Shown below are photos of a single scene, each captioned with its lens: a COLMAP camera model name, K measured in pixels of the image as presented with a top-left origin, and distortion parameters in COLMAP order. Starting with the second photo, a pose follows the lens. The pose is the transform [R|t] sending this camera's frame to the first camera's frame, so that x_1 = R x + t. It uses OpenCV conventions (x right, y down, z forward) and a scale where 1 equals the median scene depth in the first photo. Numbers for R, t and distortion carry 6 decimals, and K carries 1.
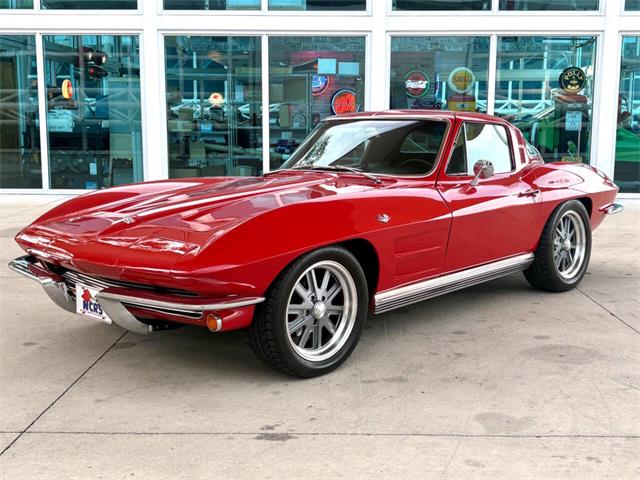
lens RADIAL K [[785.1, 0, 320.0], [0, 785.1, 240.0], [0, 0, 1]] dist [0.190959, -0.597895]
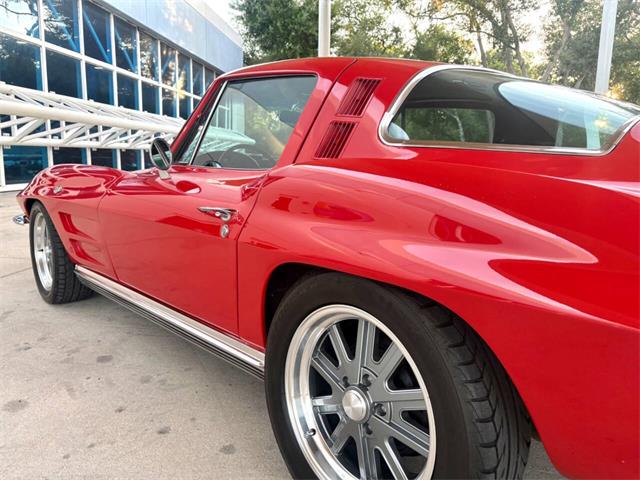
lens RADIAL K [[492.1, 0, 320.0], [0, 492.1, 240.0], [0, 0, 1]] dist [0.061513, -0.059959]
pose [[-0.072666, 0.160981, -0.984279, 0.530176], [-0.173268, 0.969844, 0.171411, -0.097945], [0.982190, 0.182999, -0.042582, 1.031483]]
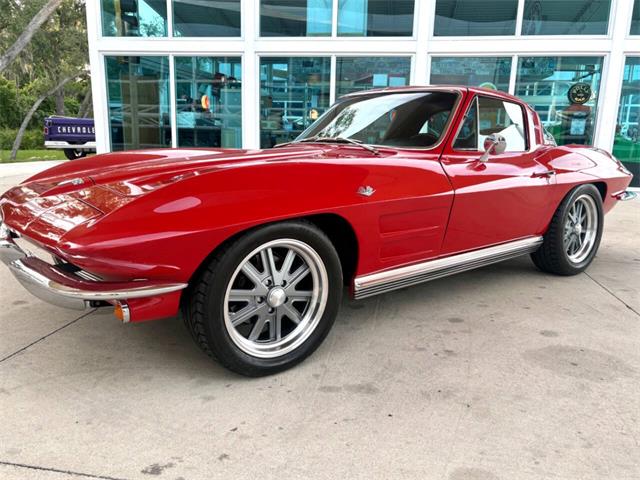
lens RADIAL K [[500.6, 0, 320.0], [0, 500.6, 240.0], [0, 0, 1]] dist [0.028372, -0.004853]
pose [[0.989388, 0.051734, -0.135778, 0.080528], [-0.044176, 0.997333, 0.058099, -0.002857], [0.138422, -0.051484, 0.989034, 0.344245]]
